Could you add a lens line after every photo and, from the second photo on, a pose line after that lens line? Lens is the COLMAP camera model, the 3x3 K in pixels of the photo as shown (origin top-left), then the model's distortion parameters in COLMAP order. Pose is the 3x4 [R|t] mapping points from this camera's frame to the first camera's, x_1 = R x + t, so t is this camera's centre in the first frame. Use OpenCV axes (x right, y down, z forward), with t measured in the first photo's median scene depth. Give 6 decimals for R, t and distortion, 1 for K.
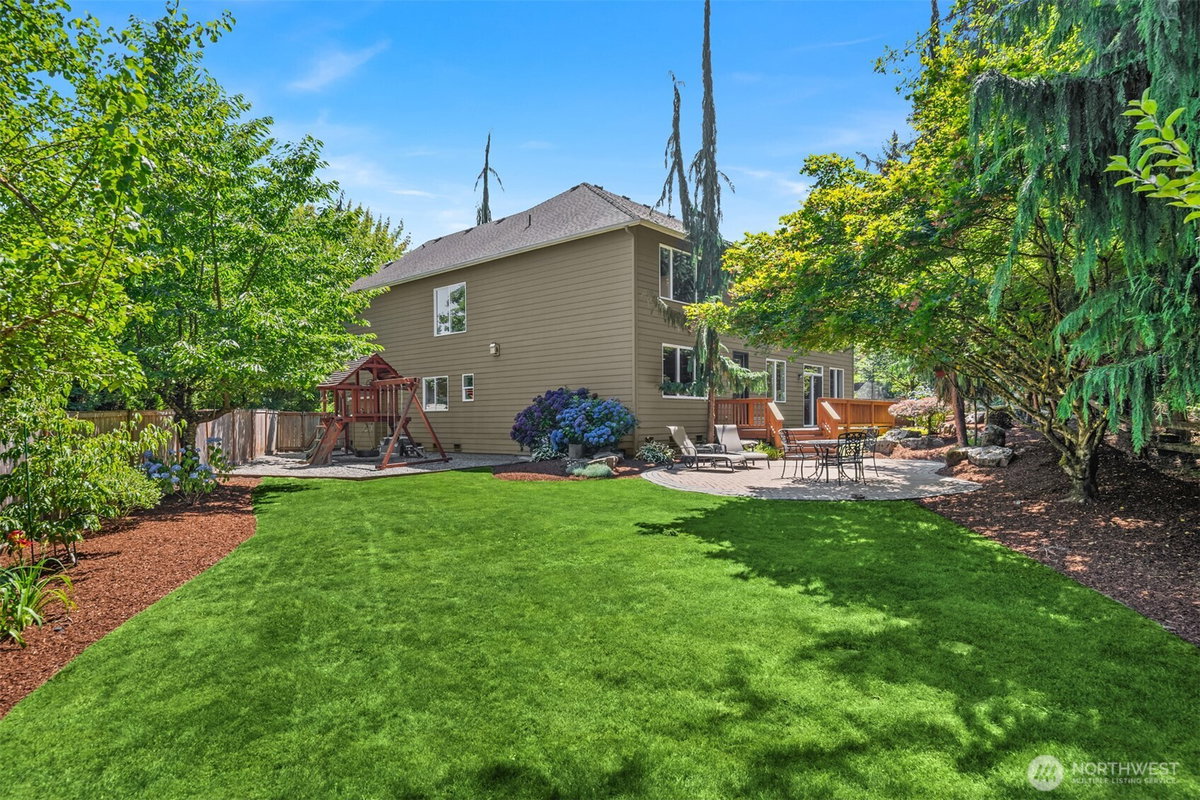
lens RADIAL K [[663.0, 0, 600.0], [0, 663.0, 400.0], [0, 0, 1]] dist [-0.000202, -0.000960]
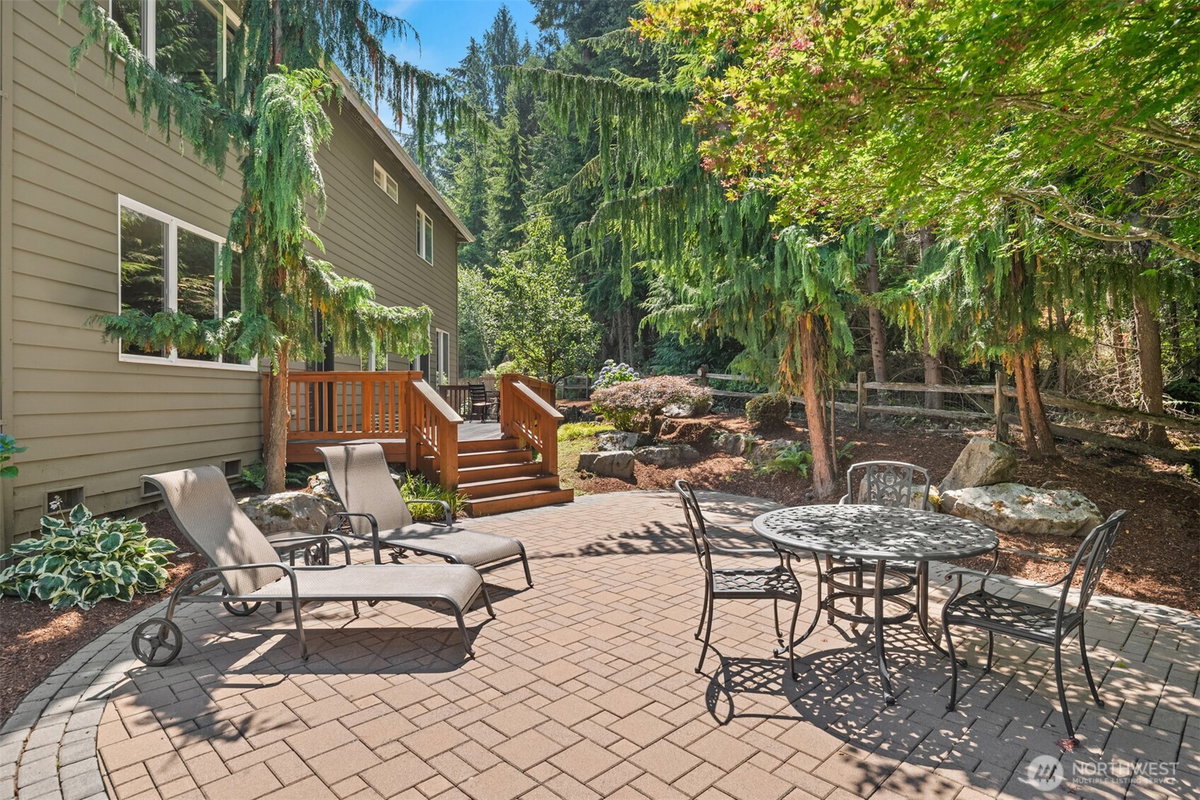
lens RADIAL K [[663.0, 0, 600.0], [0, 663.0, 400.0], [0, 0, 1]] dist [-0.000202, -0.000960]
pose [[0.745001, 0.000232, 0.667063, 0.066395], [-0.017103, 0.999678, 0.018753, 0.006733], [-0.666844, -0.025379, 0.744765, 0.745258]]
